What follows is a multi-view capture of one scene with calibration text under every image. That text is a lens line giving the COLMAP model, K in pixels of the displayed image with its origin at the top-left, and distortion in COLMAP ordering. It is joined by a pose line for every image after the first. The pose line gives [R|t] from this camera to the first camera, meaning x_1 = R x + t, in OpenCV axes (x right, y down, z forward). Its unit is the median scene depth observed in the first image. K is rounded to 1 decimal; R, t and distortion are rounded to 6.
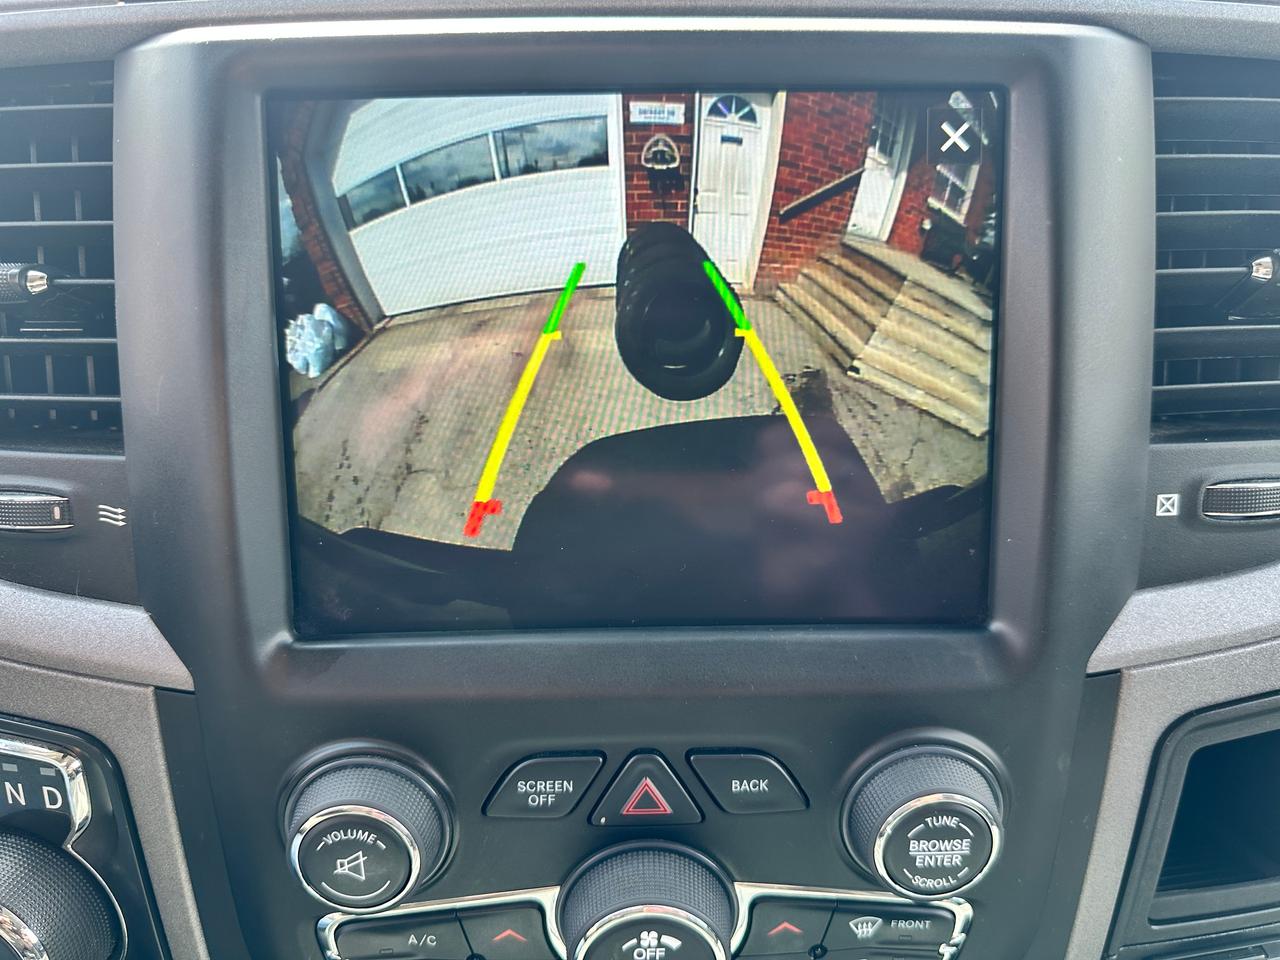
lens RADIAL K [[898.8, 0, 641.6], [0, 898.8, 472.6], [0, 0, 1]] dist [0.027749, -0.036582]
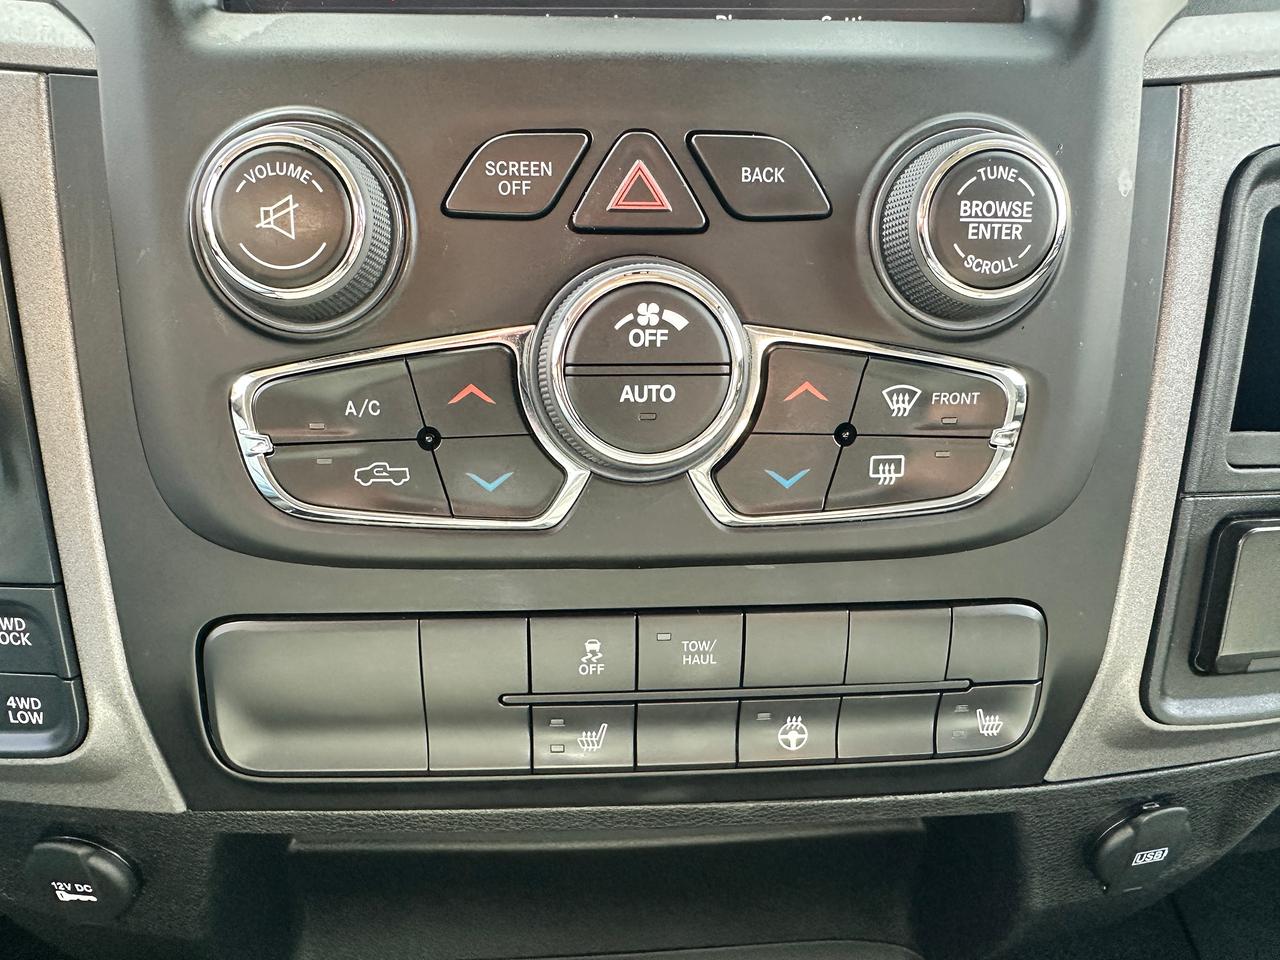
lens RADIAL K [[898.8, 0, 606.6], [0, 898.8, 533.6], [0, 0, 1]] dist [0.027749, -0.036582]
pose [[0.999475, -0.003228, 0.032235, -0.053296], [0.007693, 0.990210, -0.139371, 0.789194], [-0.031470, 0.139546, 0.989715, 0.222185]]
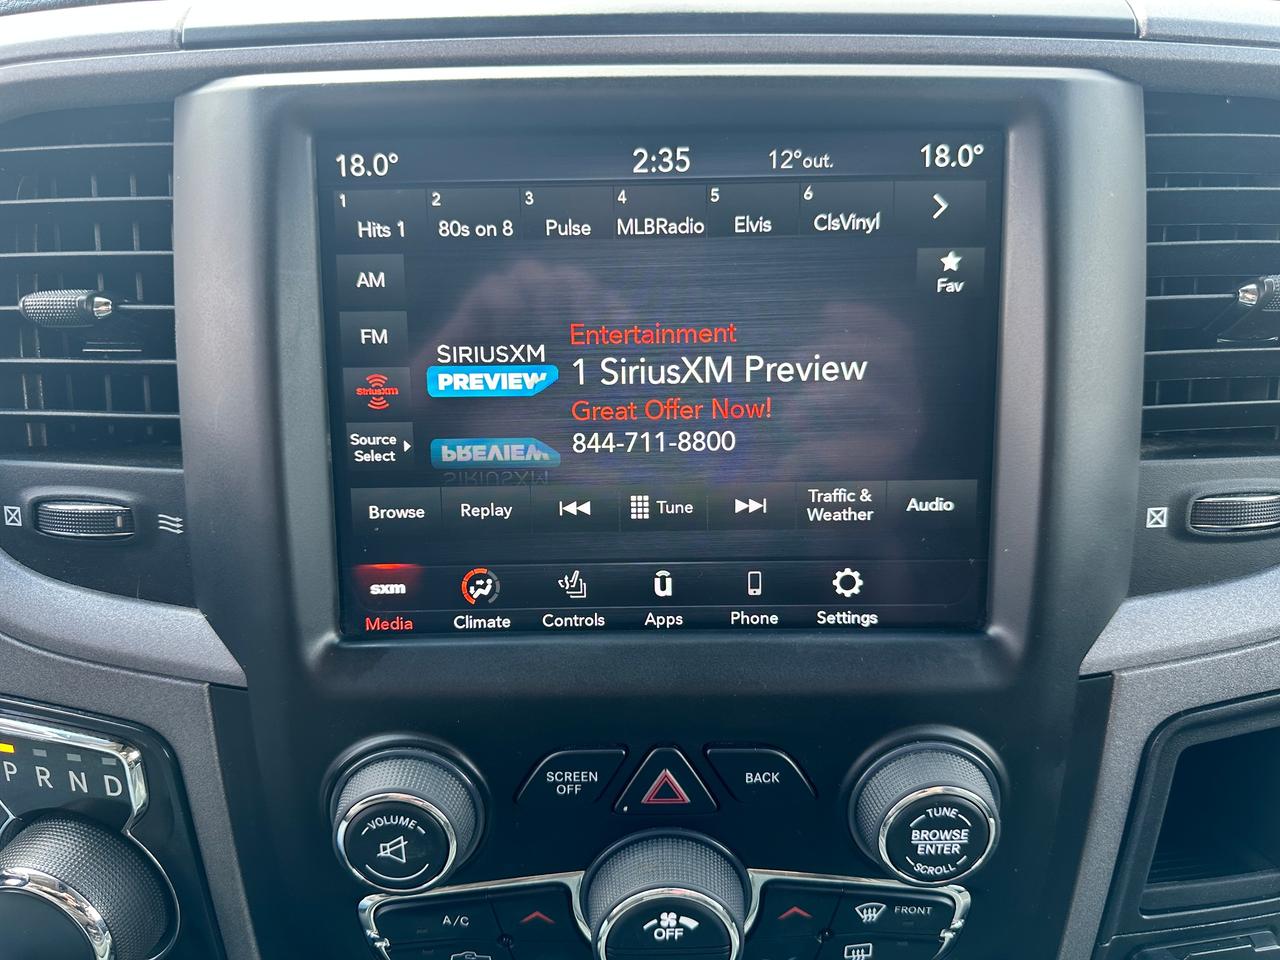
lens RADIAL K [[898.8, 0, 636.9], [0, 898.8, 479.5], [0, 0, 1]] dist [0.027749, -0.036582]
pose [[0.999914, 0.002817, -0.012804, -0.016334], [-0.002779, 0.999992, 0.002970, -0.010651], [0.012813, -0.002934, 0.999914, -0.072049]]
